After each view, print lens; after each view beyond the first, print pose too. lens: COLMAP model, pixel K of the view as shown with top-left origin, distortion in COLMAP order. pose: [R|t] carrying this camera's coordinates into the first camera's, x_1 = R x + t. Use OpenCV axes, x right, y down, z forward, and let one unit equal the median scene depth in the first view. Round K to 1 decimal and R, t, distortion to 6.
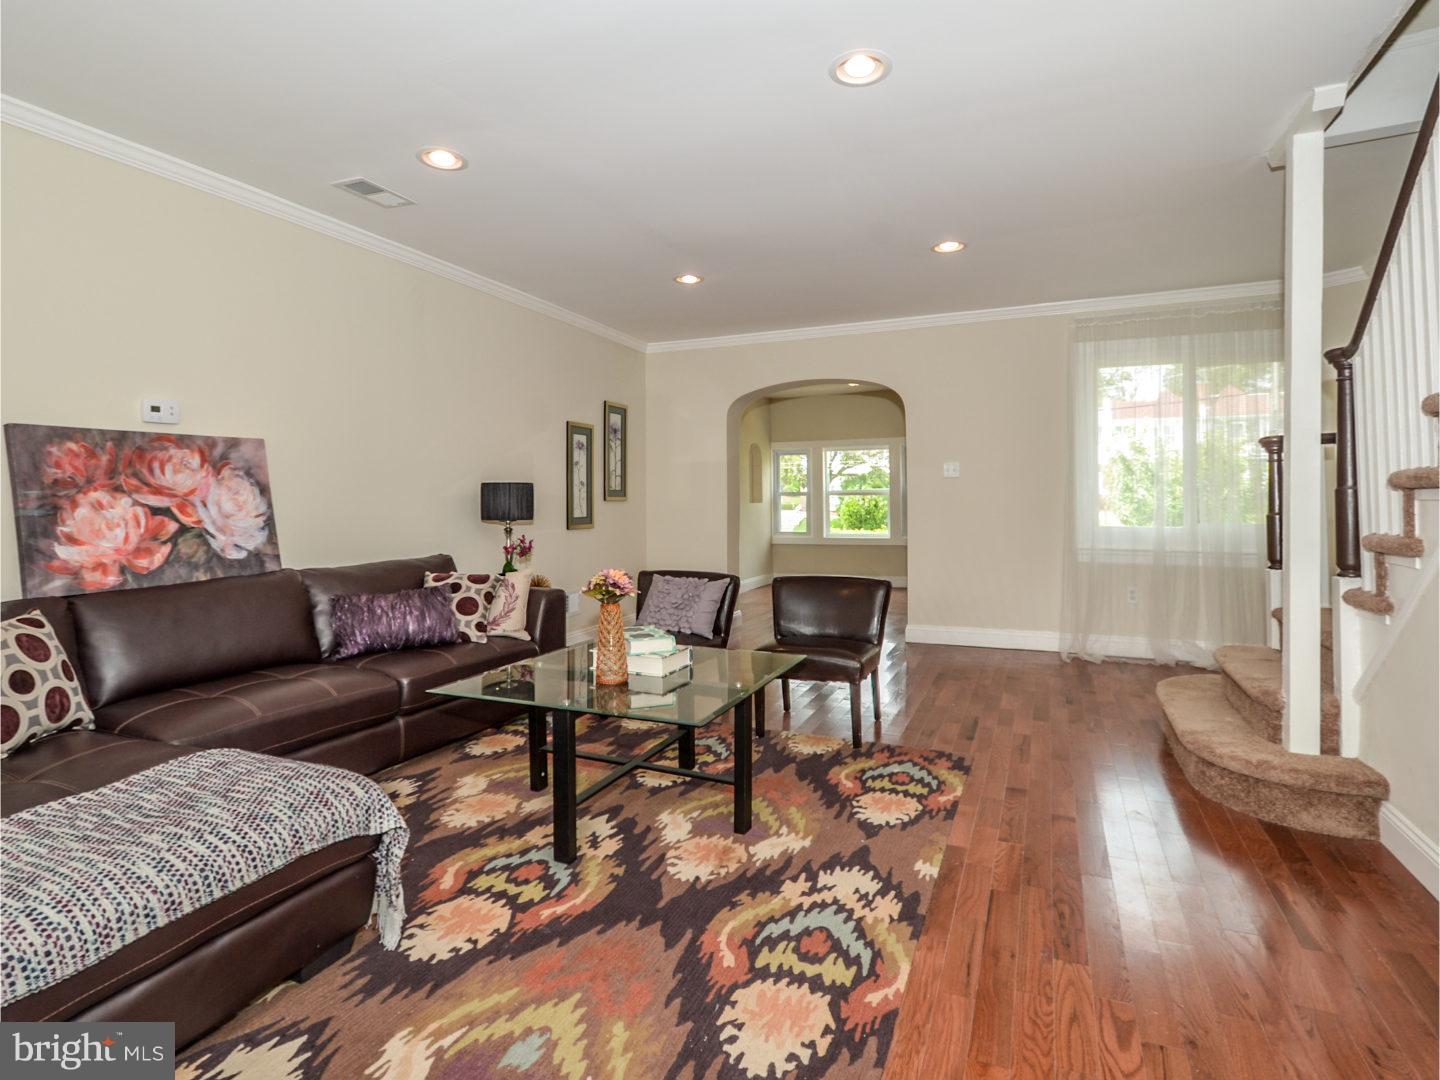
lens RADIAL K [[754.3, 0, 720.9], [0, 754.3, 497.2], [0, 0, 1]] dist [0.001449, -0.000691]
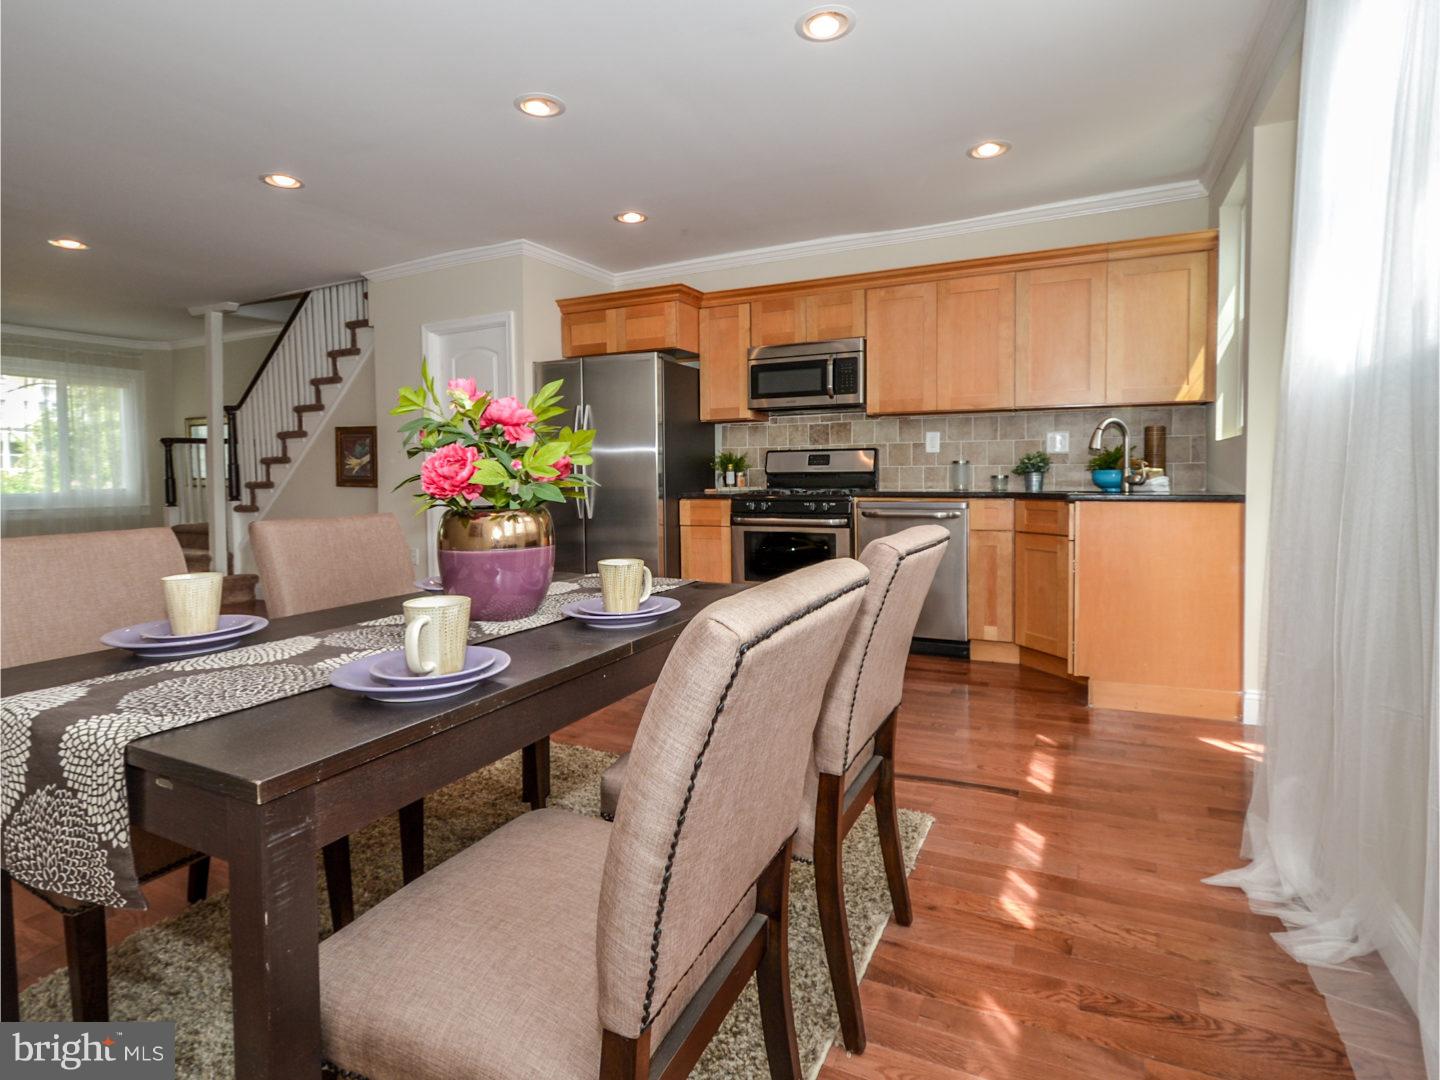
lens RADIAL K [[744.5, 0, 721.9], [0, 744.5, 498.2], [0, 0, 1]] dist [-0.001461, -0.001642]
pose [[0.043842, -0.030685, 0.998567, -1.362701], [0.010217, 0.999490, 0.030265, 0.036854], [-0.998986, 0.008875, 0.044133, -0.618002]]
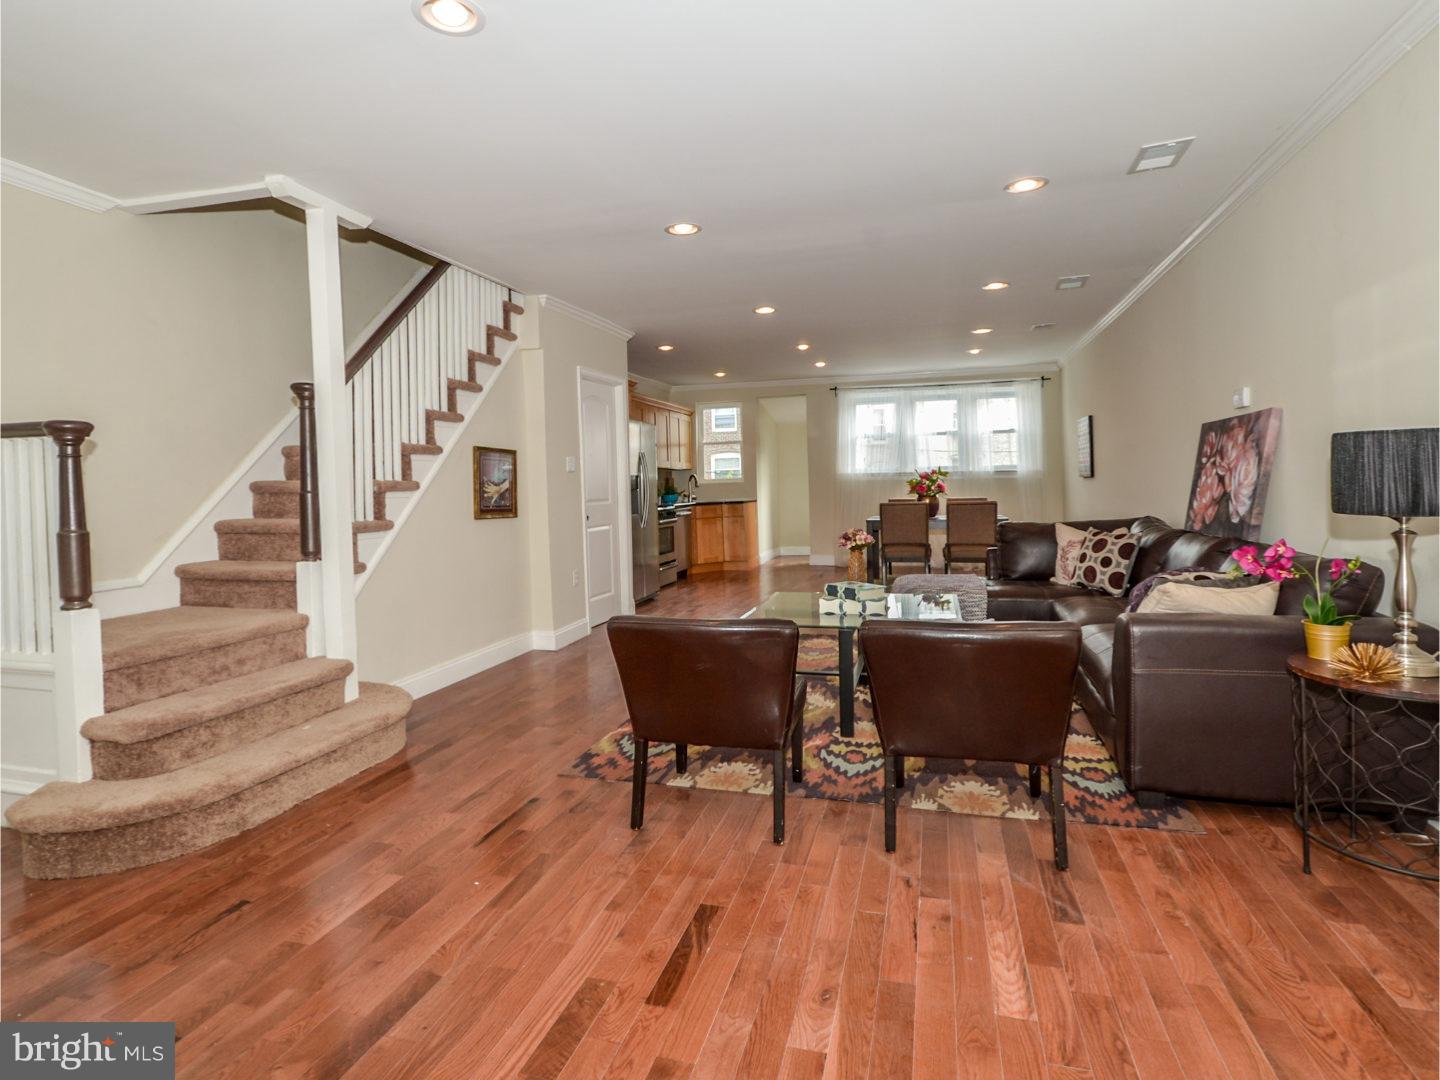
lens RADIAL K [[744.5, 0, 721.9], [0, 744.5, 498.2], [0, 0, 1]] dist [-0.001461, -0.001642]
pose [[-0.991410, 0.035468, -0.125887, 0.269606], [0.033576, 0.999290, 0.017119, 0.000197], [0.126404, 0.012745, -0.991897, 2.163499]]
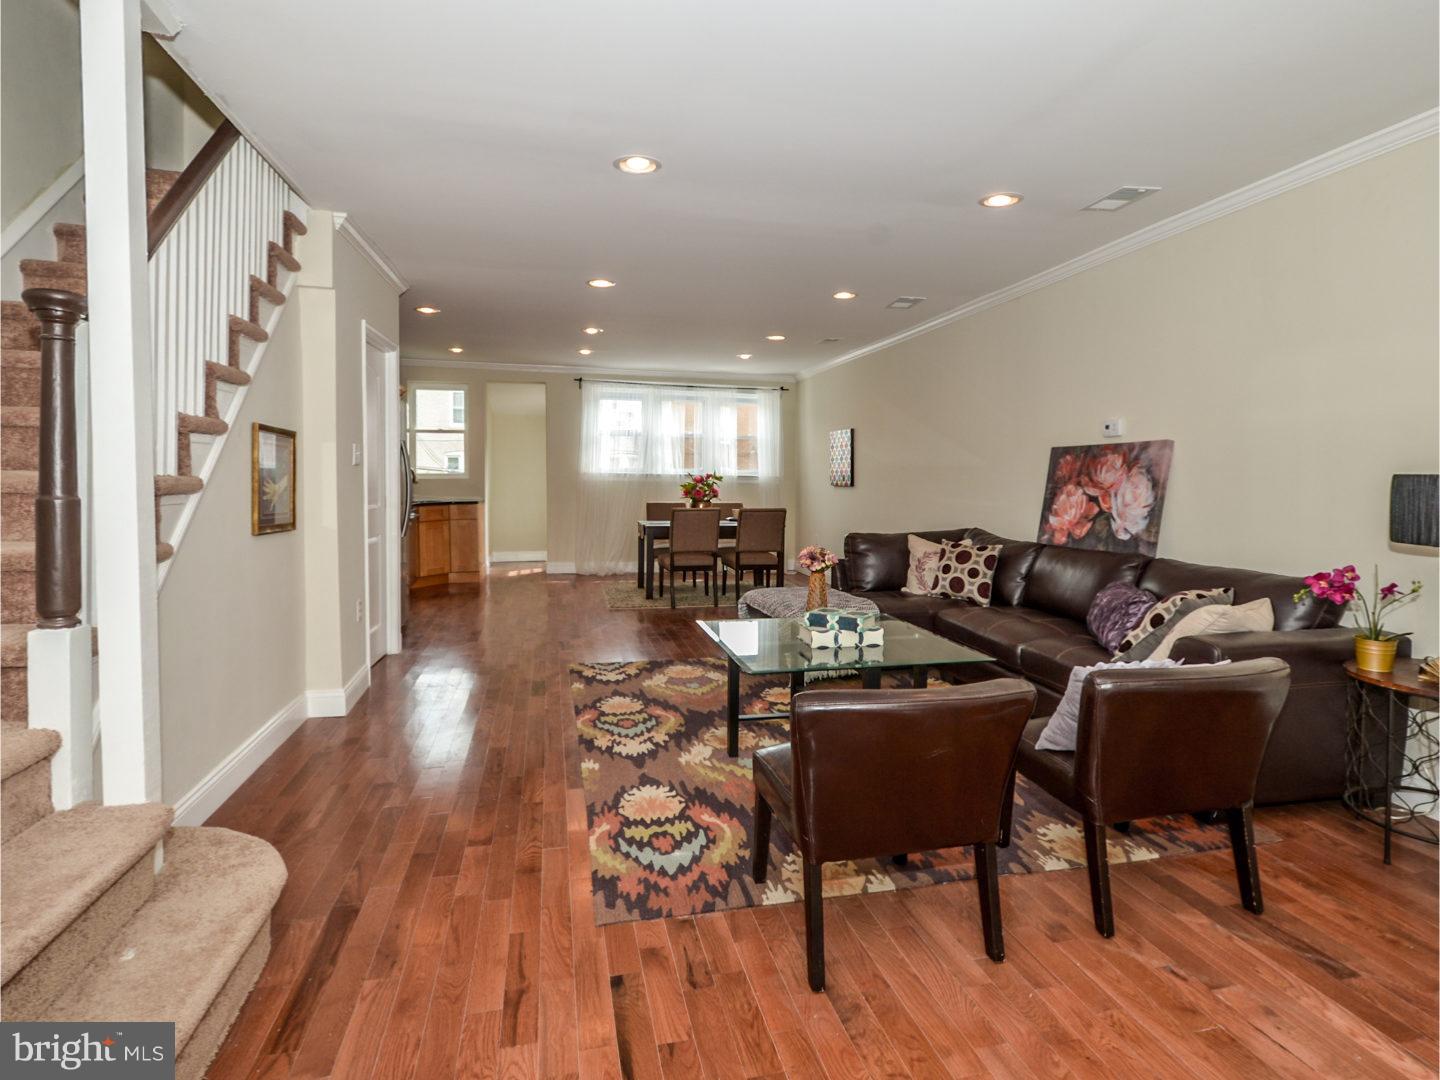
lens RADIAL K [[754.3, 0, 720.9], [0, 754.3, 497.2], [0, 0, 1]] dist [0.001449, -0.000691]
pose [[-0.807624, 0.018788, -0.589398, 0.689939], [0.000791, 0.999526, 0.030778, -0.030164], [0.589697, 0.024390, -0.807256, 1.752618]]
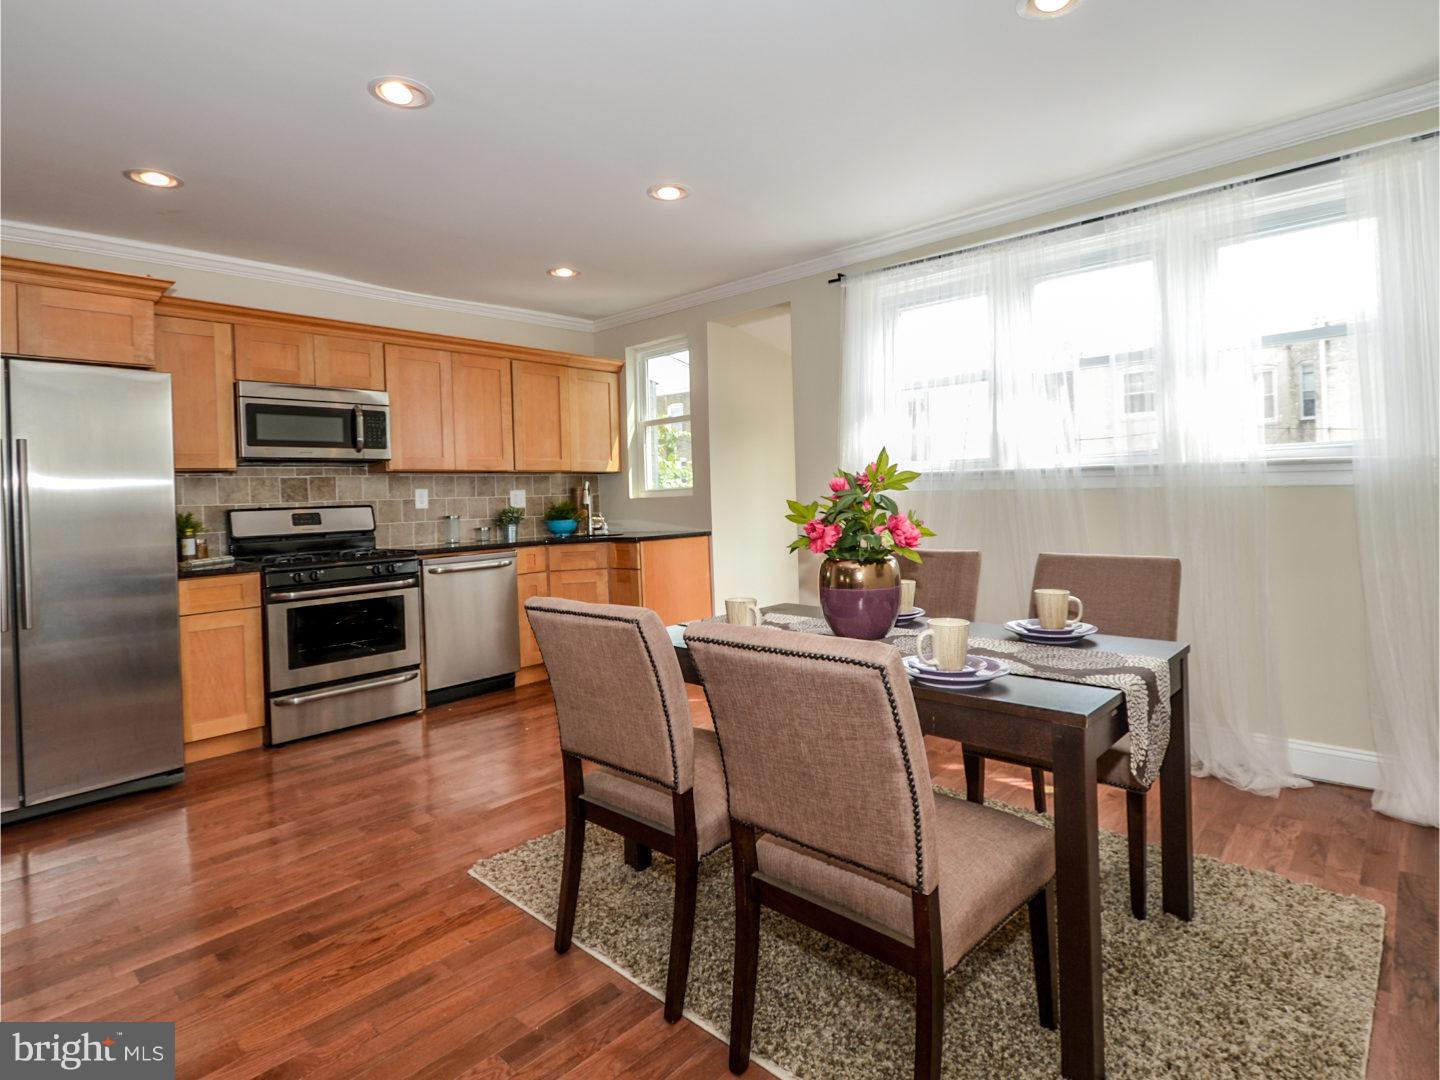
lens RADIAL K [[744.5, 0, 721.9], [0, 744.5, 498.2], [0, 0, 1]] dist [-0.001461, -0.001642]
pose [[-0.939012, 0.040483, 0.341494, -0.940325], [0.041993, 0.999113, -0.002973, 0.000877], [-0.341312, 0.011549, -0.939879, 0.346726]]
